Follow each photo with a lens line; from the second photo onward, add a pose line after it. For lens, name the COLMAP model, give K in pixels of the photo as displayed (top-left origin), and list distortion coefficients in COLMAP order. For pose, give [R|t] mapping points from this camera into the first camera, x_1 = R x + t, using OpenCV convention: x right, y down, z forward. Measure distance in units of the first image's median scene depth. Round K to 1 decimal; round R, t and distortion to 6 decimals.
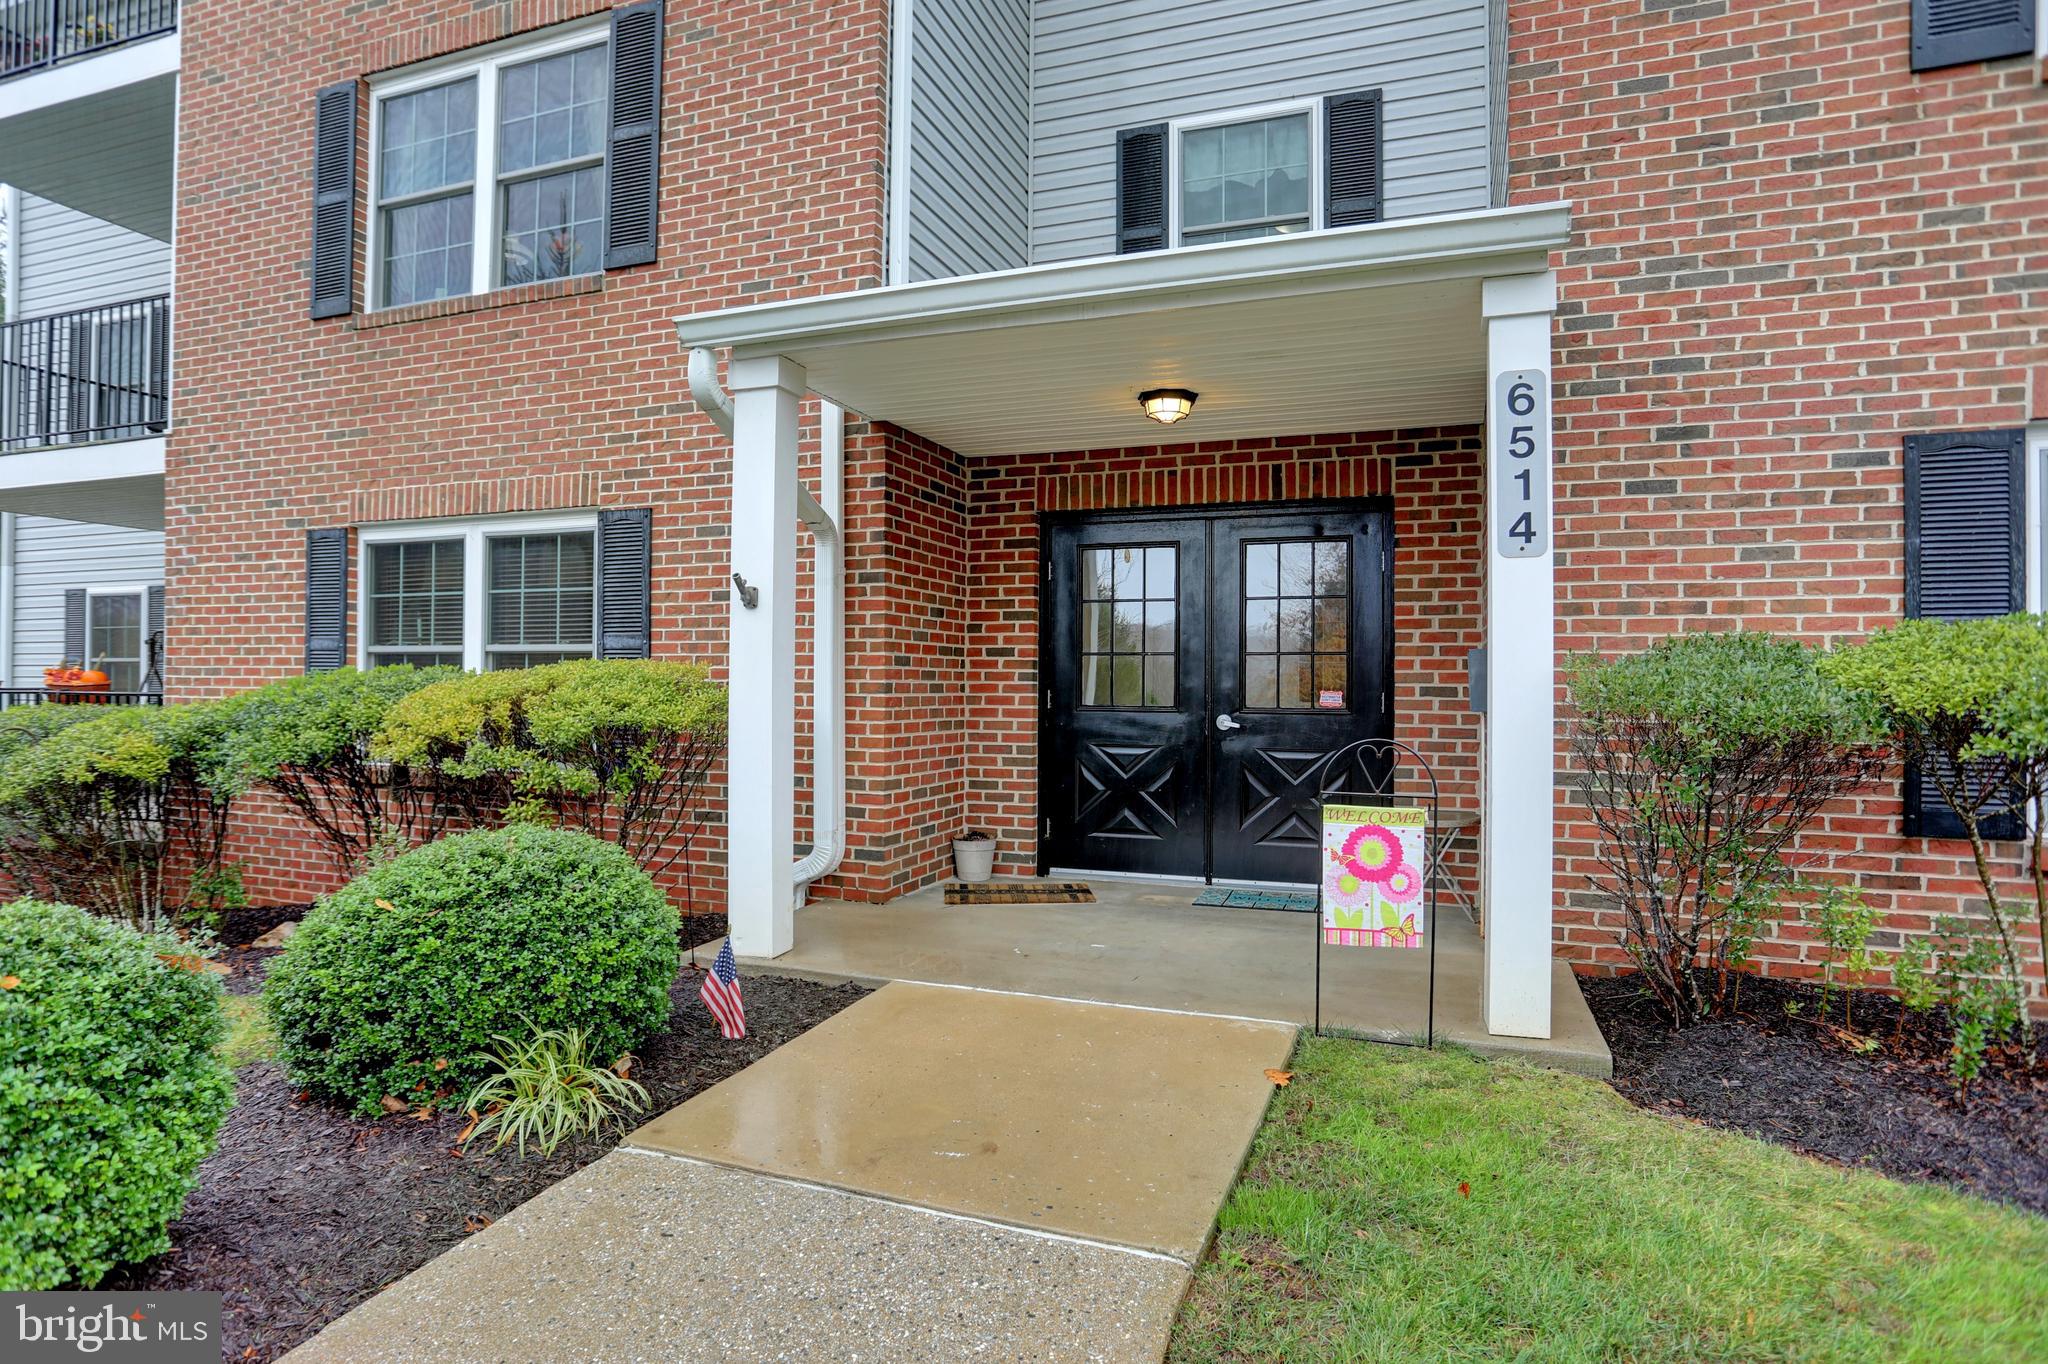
lens RADIAL K [[1121.7, 0, 1024.1], [0, 1121.7, 680.8], [0, 0, 1]] dist [-0.028586, 0.000588]
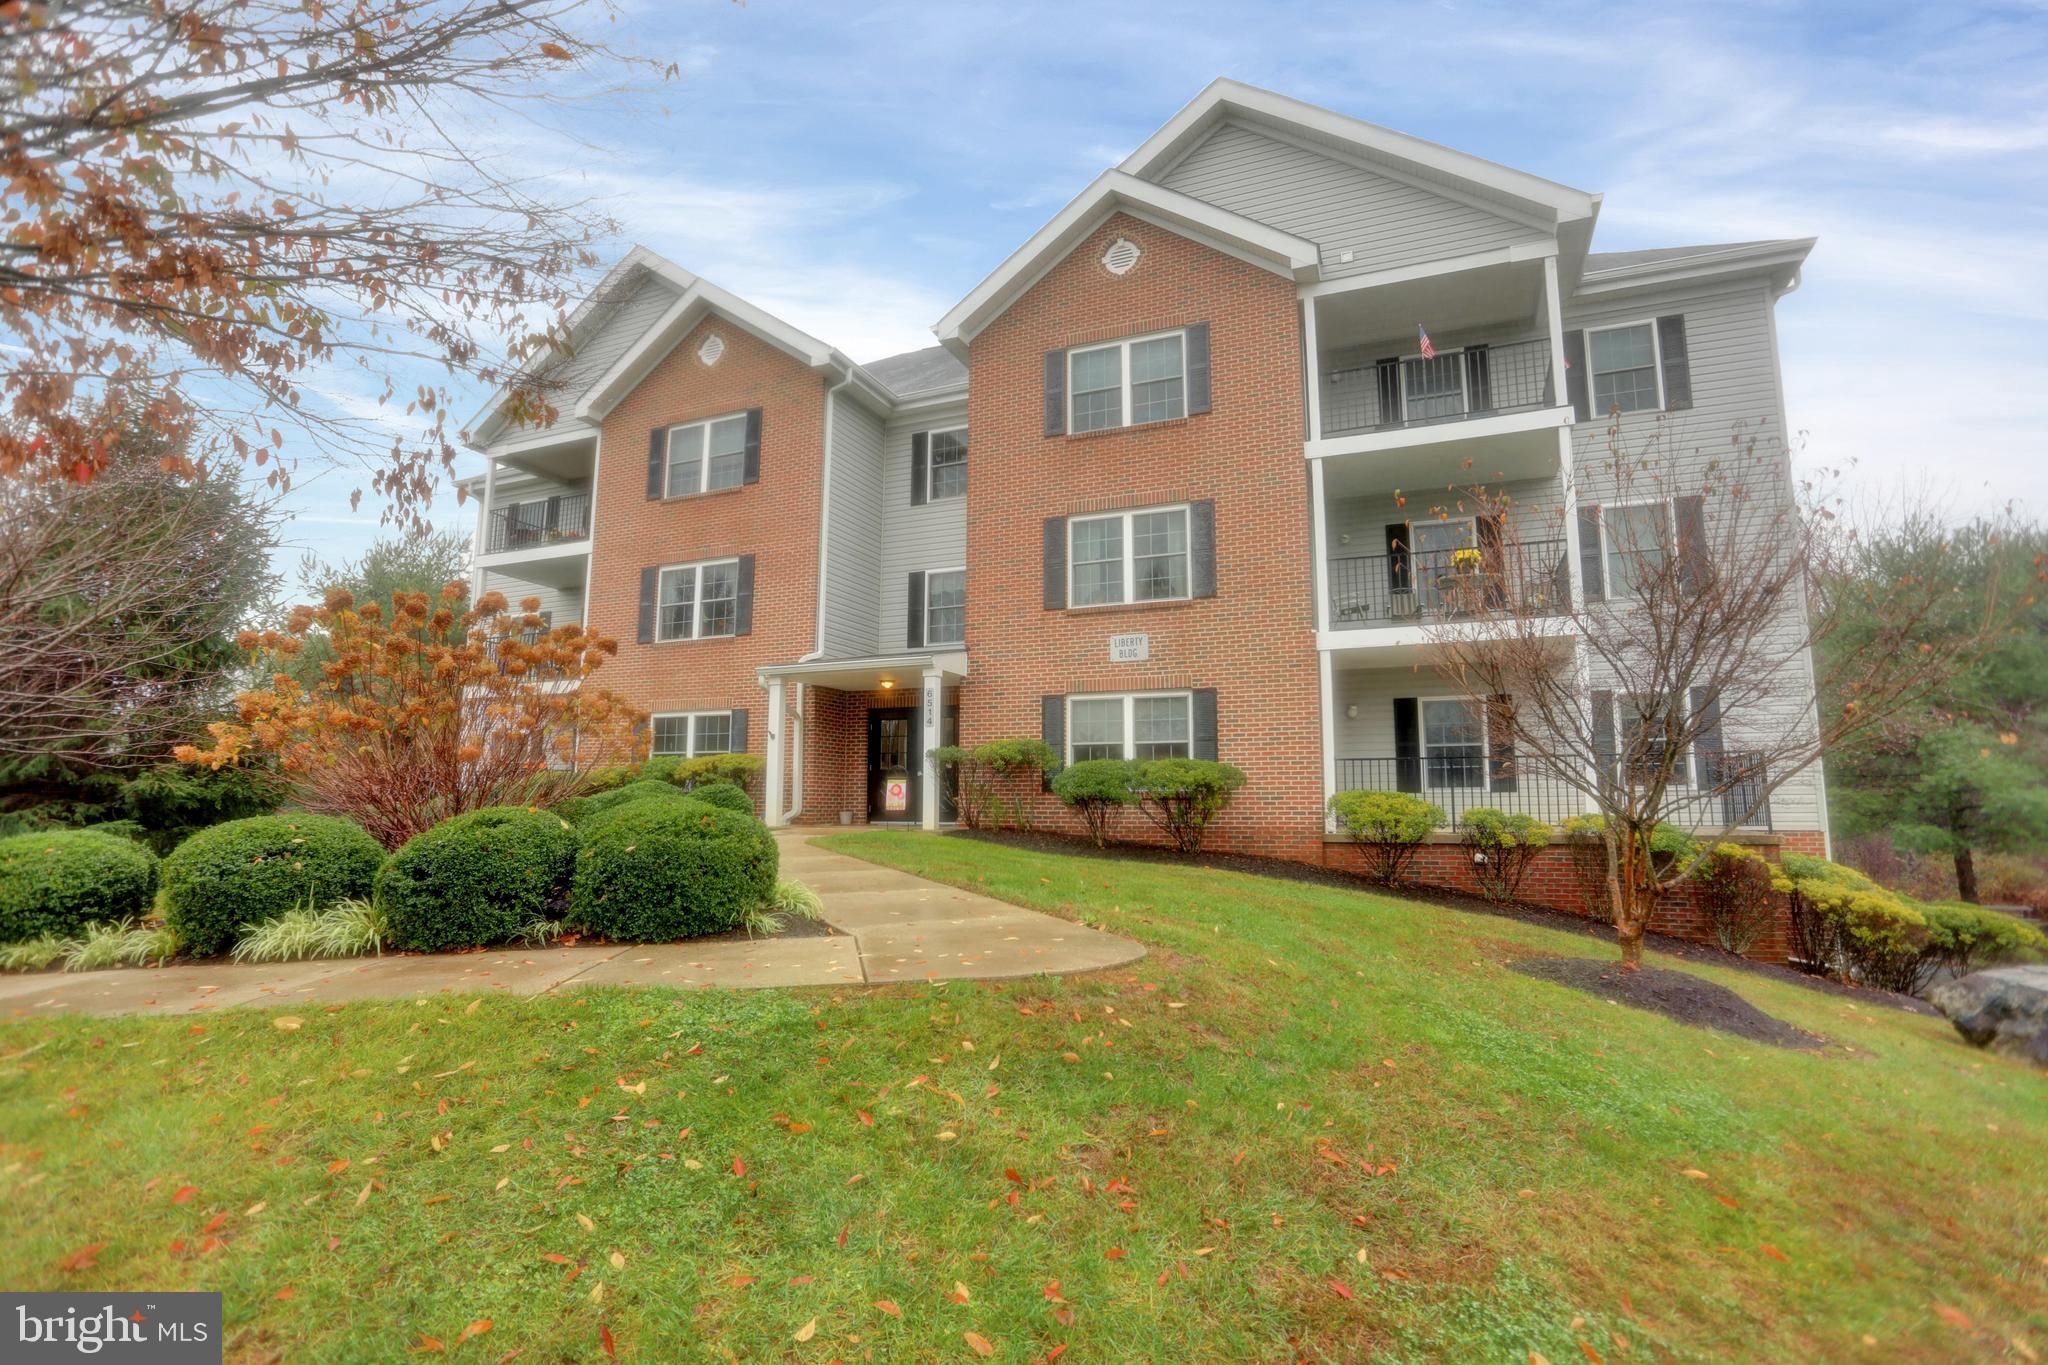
lens RADIAL K [[1004.3, 0, 1021.6], [0, 1004.3, 684.7], [0, 0, 1]] dist [-0.048679, 0.011847]
pose [[0.999028, -0.009573, -0.043030, 0.622226], [0.004484, 0.993139, -0.116854, 0.127221], [0.043853, 0.116548, 0.992216, -1.971848]]
